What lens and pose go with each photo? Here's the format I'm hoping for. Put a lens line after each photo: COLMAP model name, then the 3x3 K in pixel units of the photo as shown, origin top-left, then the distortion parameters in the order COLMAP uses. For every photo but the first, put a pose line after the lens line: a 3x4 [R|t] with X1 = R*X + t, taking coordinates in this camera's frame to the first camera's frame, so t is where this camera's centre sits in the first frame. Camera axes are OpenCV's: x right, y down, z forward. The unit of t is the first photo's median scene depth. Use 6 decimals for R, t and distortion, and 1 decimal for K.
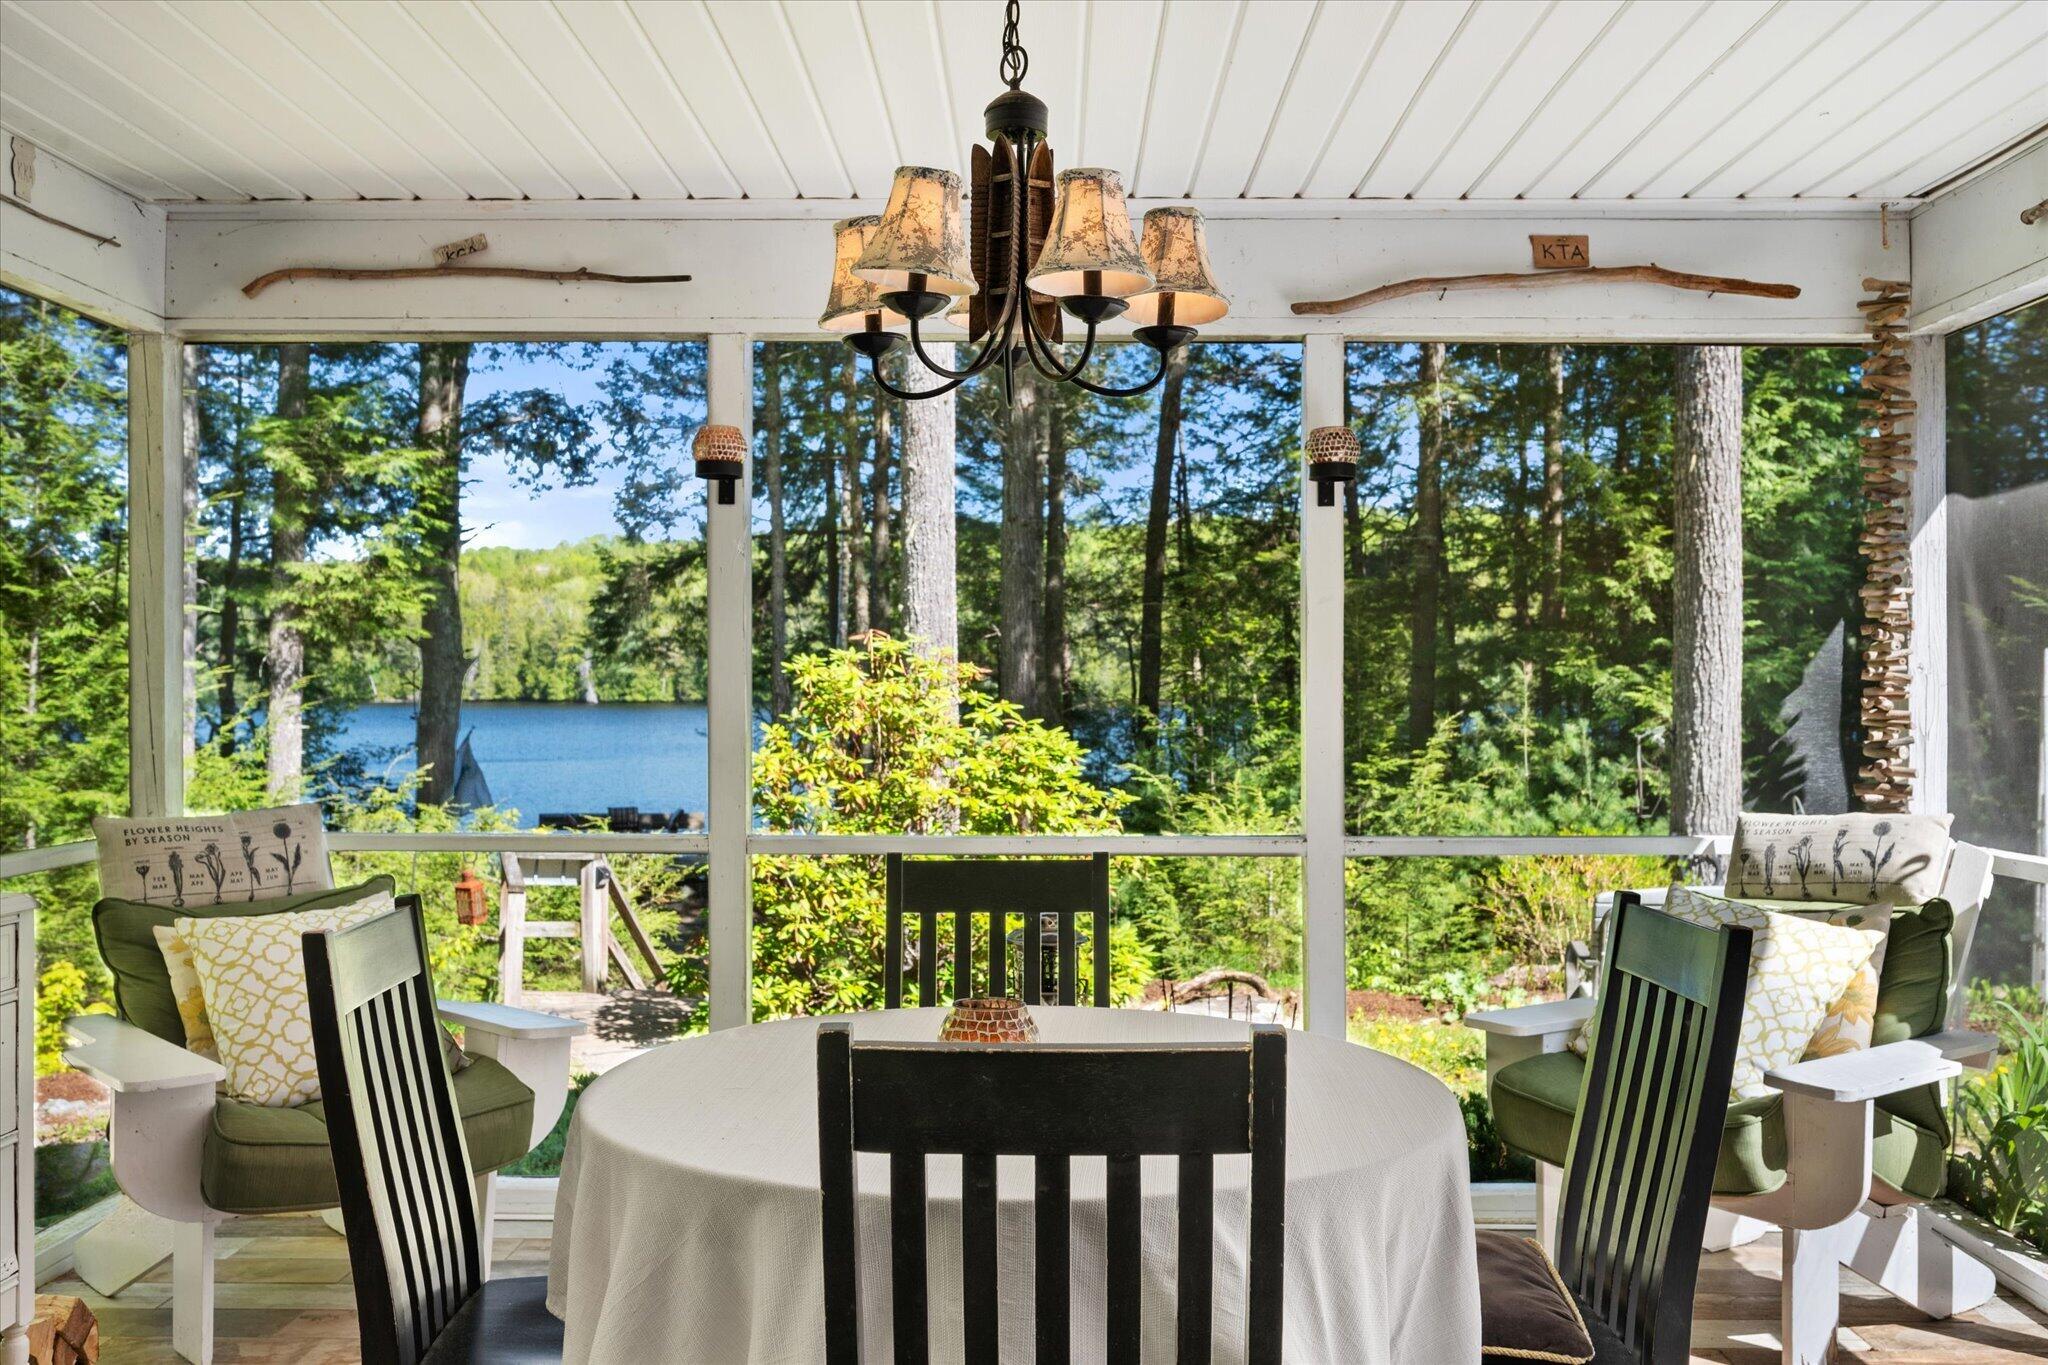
lens RADIAL K [[1784.9, 0, 1024.0], [0, 1784.9, 682.5], [0, 0, 1]] dist [-0.003590, -0.001503]
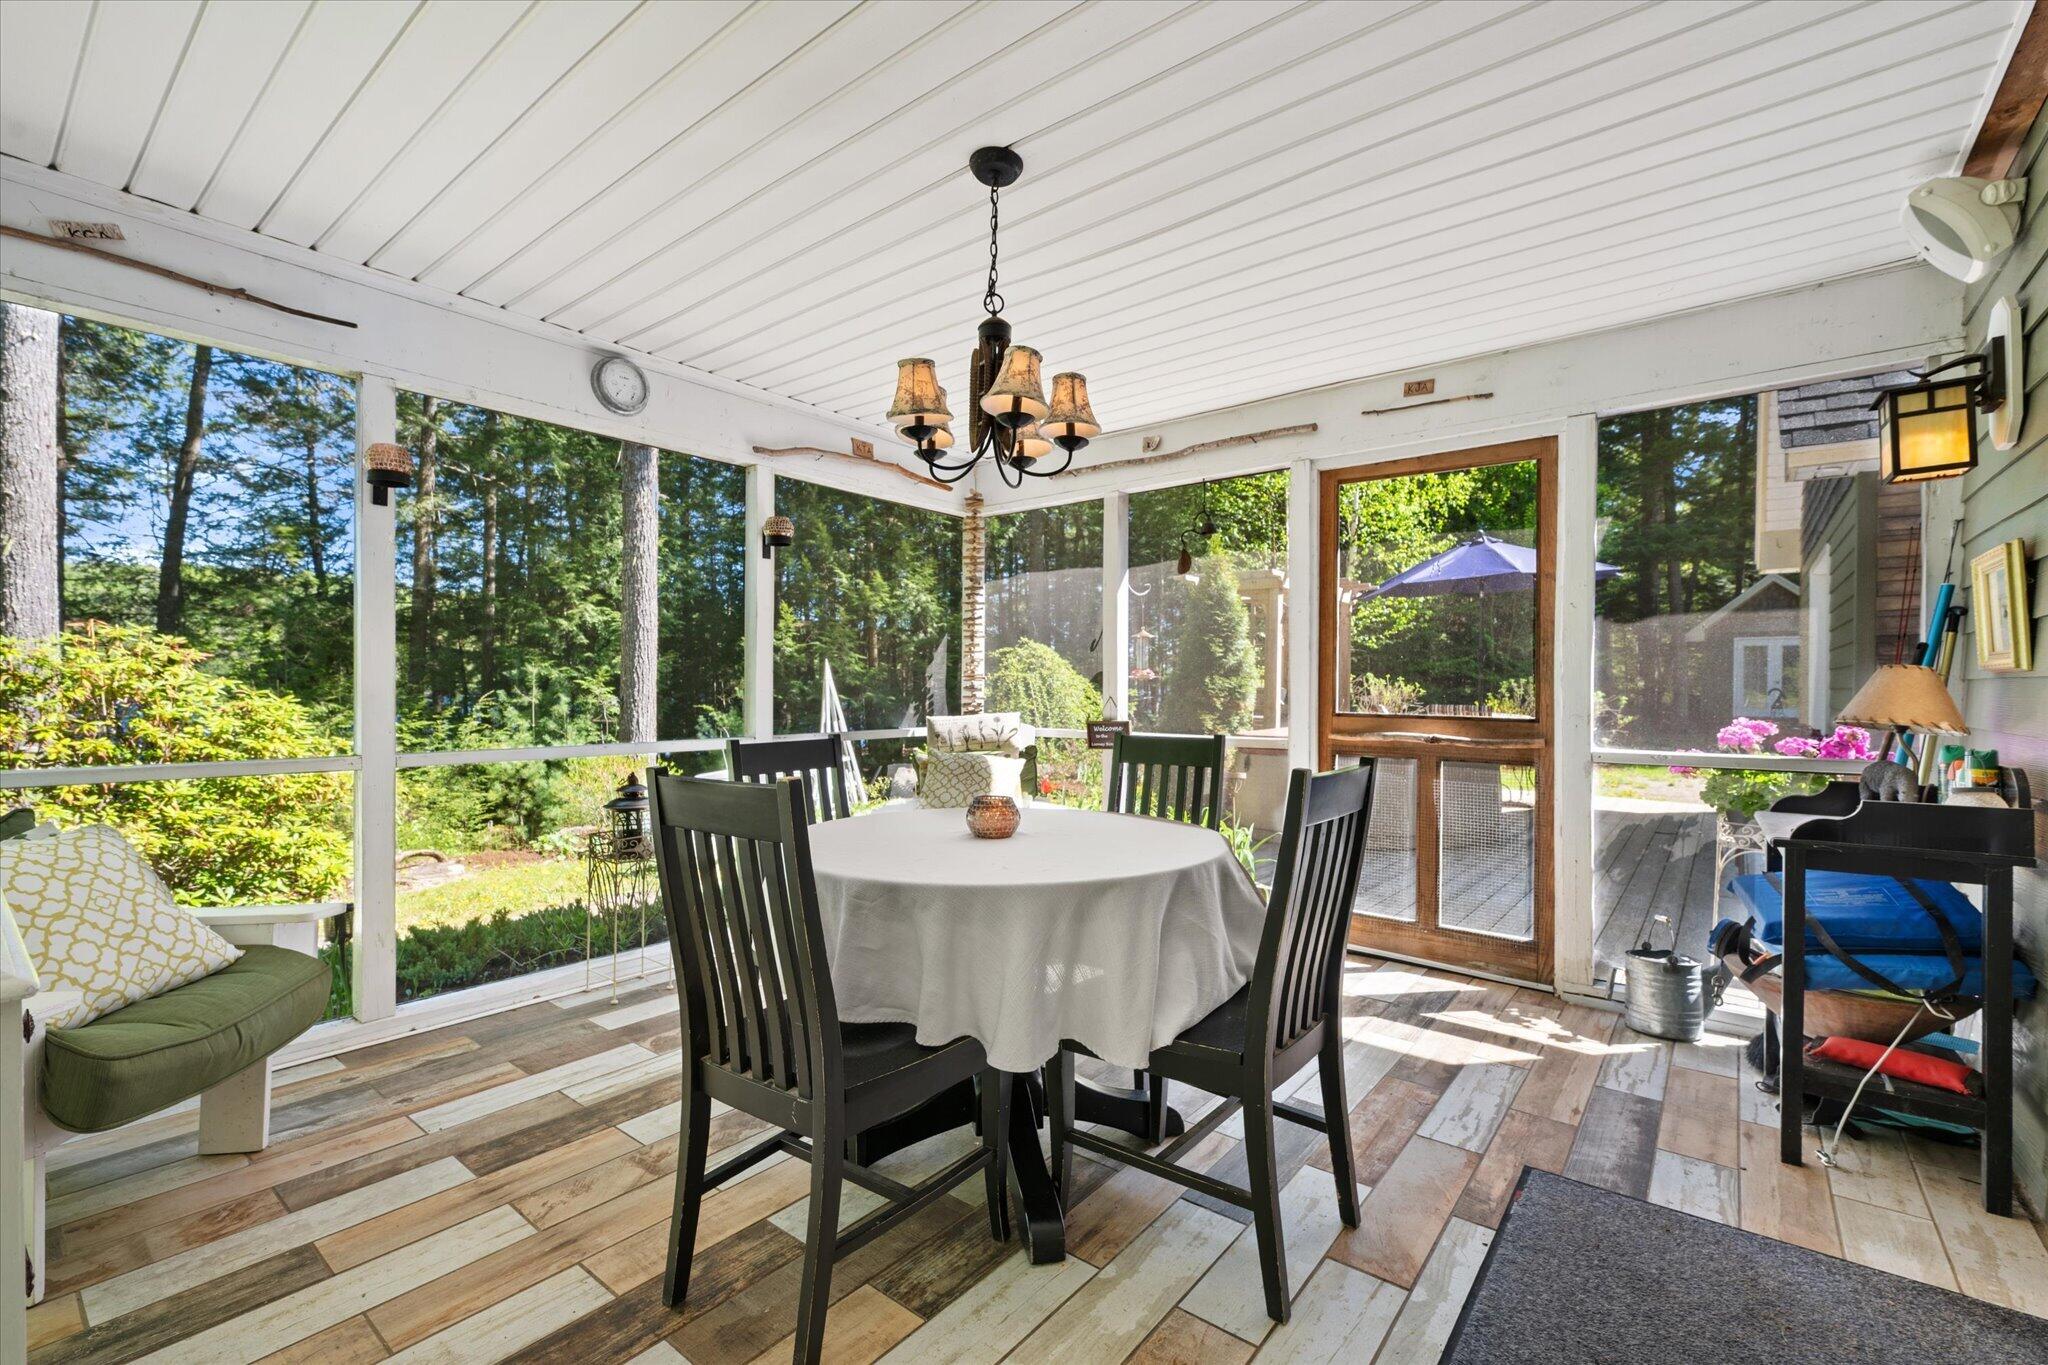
lens RADIAL K [[892.5, 0, 1024.0], [0, 892.5, 682.5], [0, 0, 1]] dist [0.001240, 0.000576]
pose [[0.618149, 0.010828, 0.785986, -0.386823], [-0.008455, 0.999939, -0.007126, 0.035354], [-0.786015, -0.002240, 0.618203, 0.200160]]
